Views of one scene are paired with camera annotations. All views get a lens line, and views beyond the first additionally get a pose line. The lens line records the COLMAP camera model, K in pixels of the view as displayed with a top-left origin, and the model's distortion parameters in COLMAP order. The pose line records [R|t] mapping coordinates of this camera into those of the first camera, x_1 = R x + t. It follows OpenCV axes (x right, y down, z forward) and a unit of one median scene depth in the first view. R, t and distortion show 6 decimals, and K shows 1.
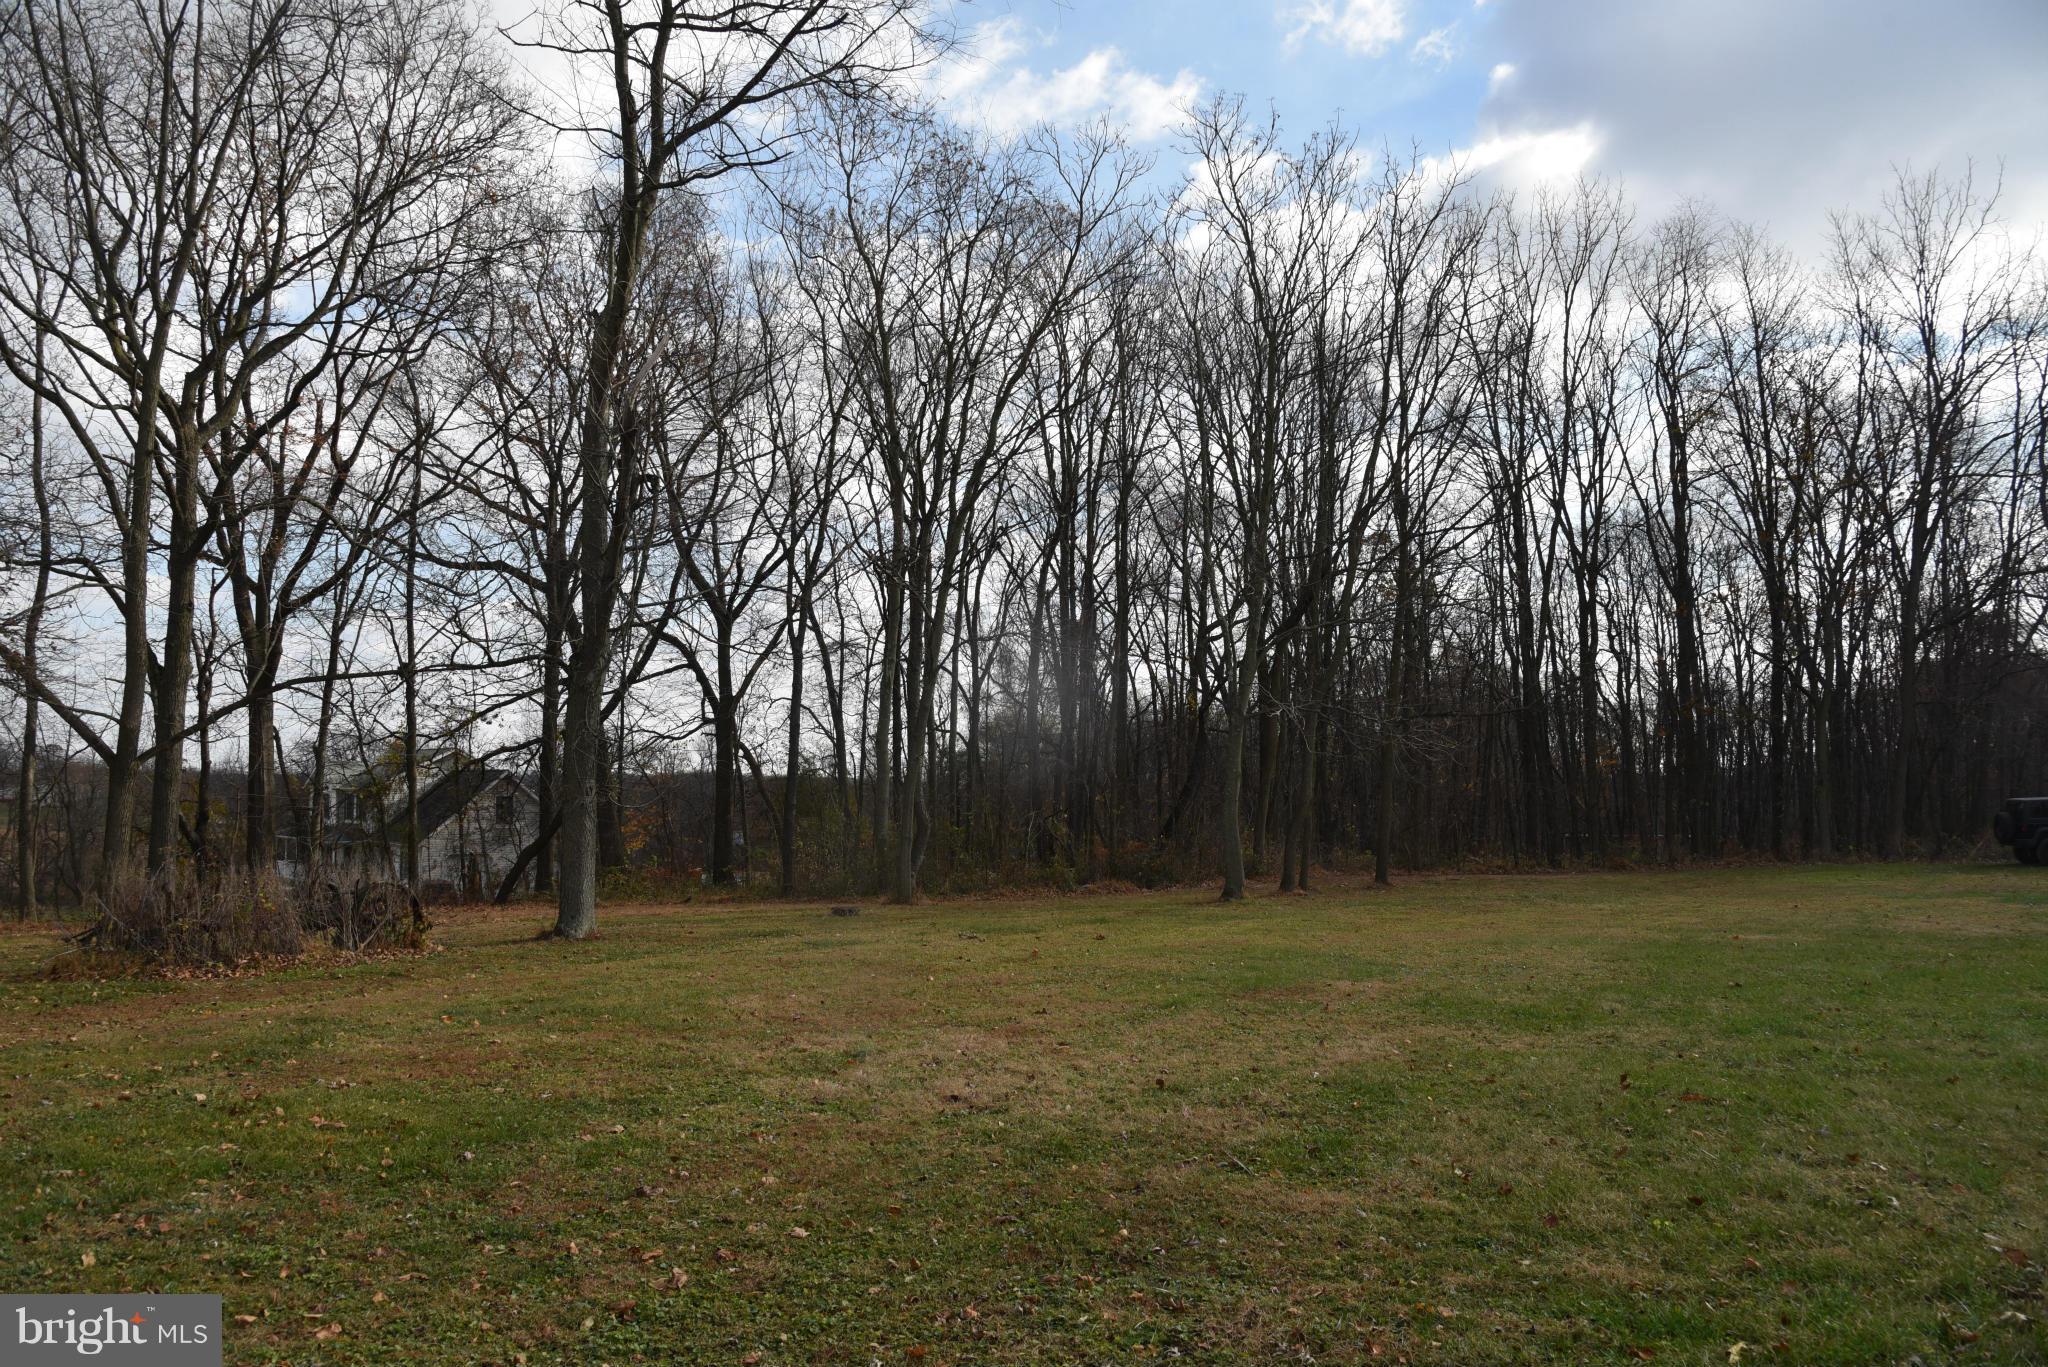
lens RADIAL K [[1409.3, 0, 1031.8], [0, 1409.3, 703.2], [0, 0, 1]] dist [-0.112229, 0.068193]
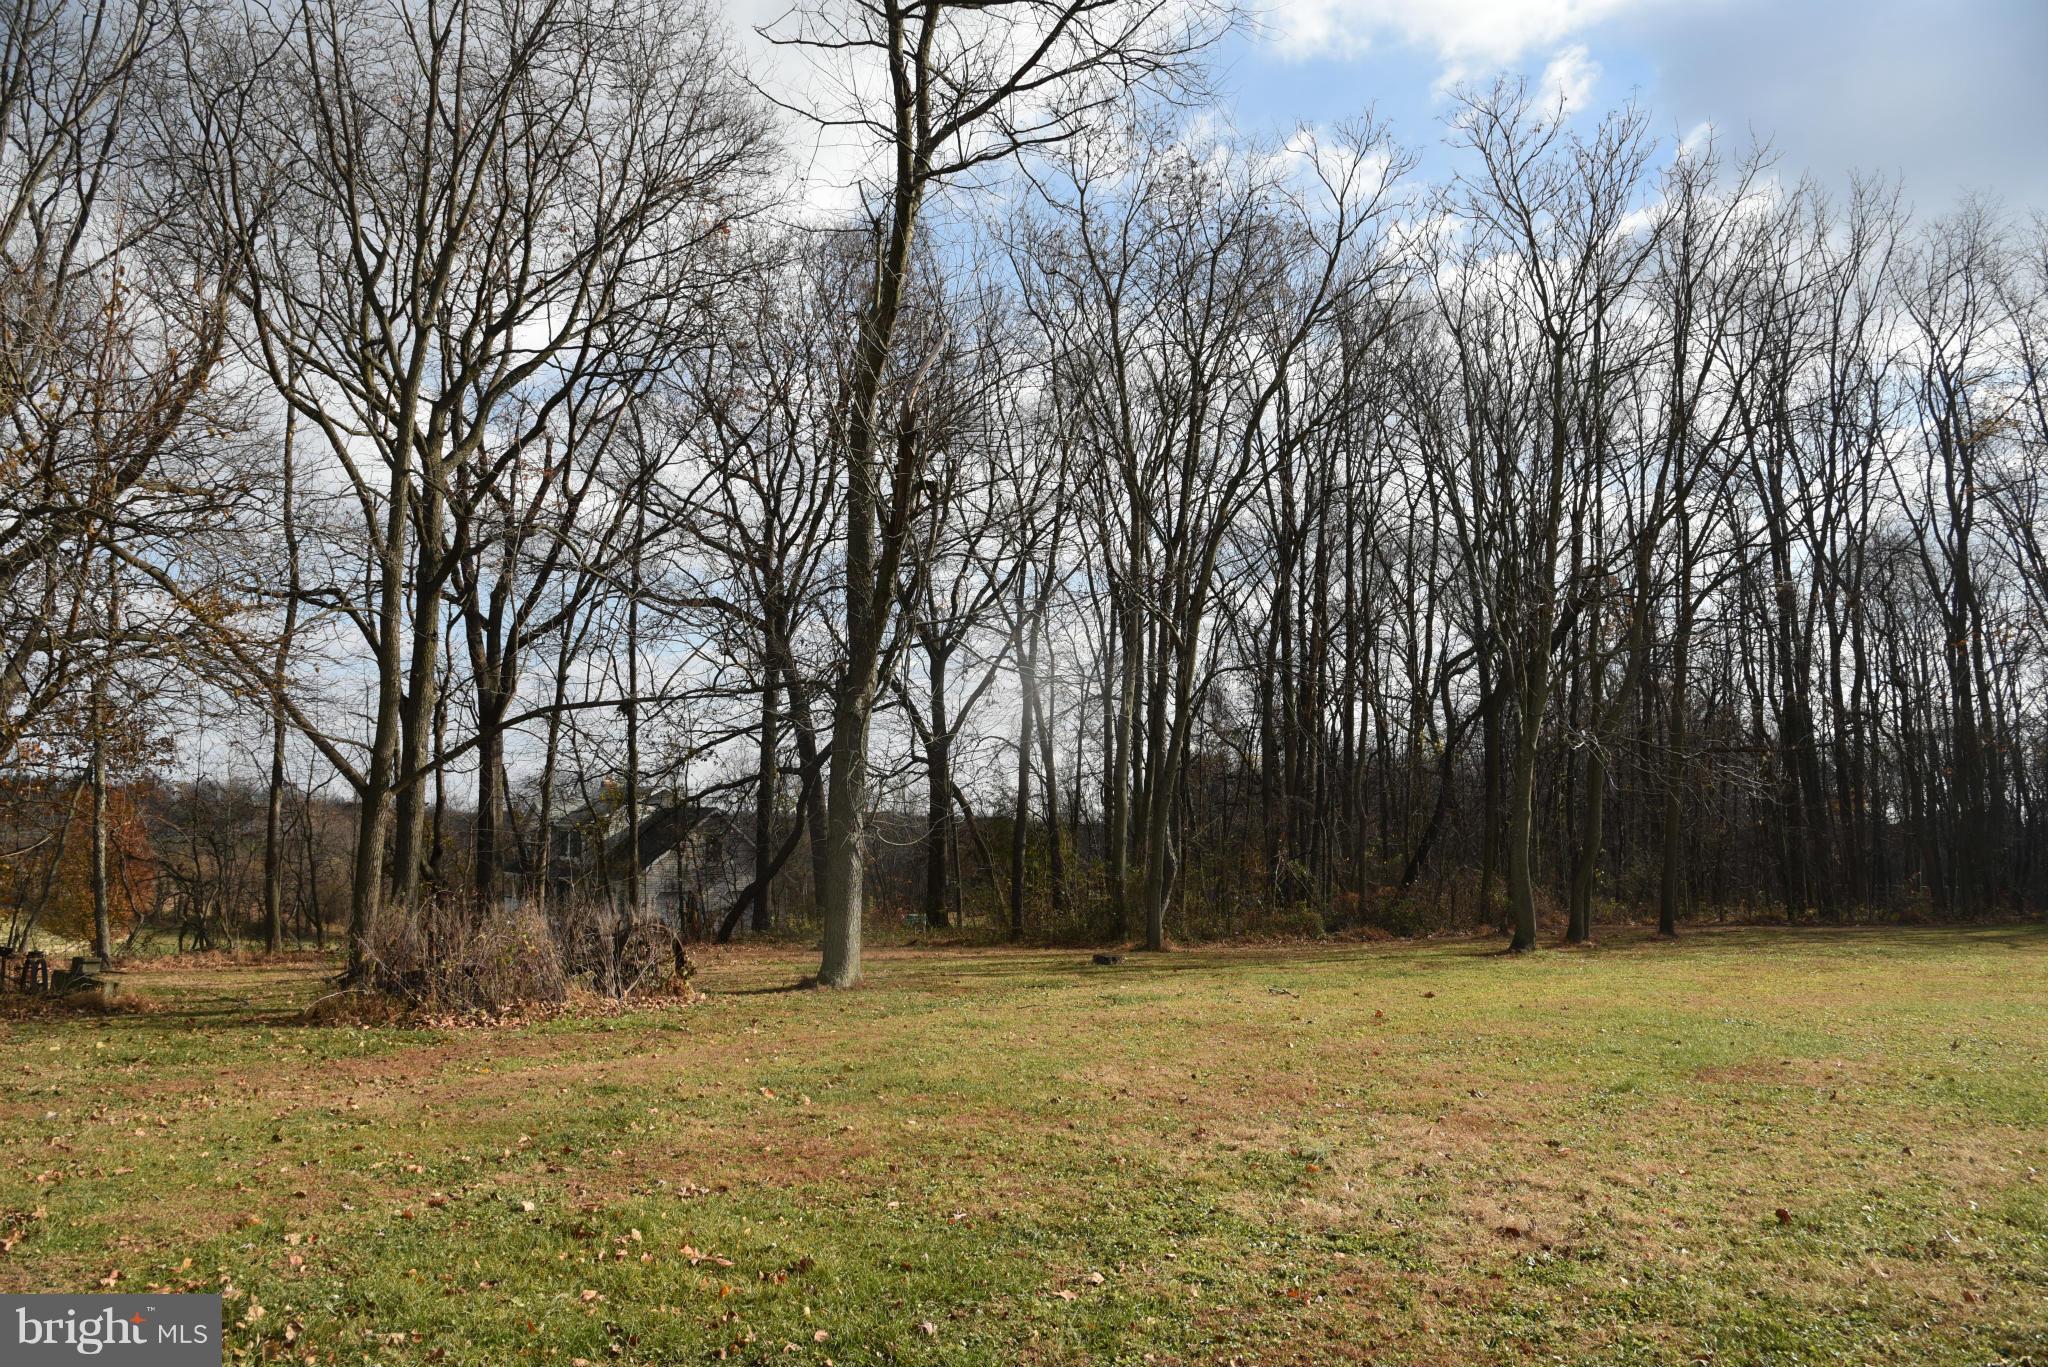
lens RADIAL K [[1379.5, 0, 1020.2], [0, 1379.5, 705.2], [0, 0, 1]] dist [-0.109892, 0.057315]
pose [[0.992300, -0.003188, -0.123814, -0.067747], [-0.000574, 0.999540, -0.030336, 0.006952], [0.123854, 0.030174, 0.991842, 0.074168]]
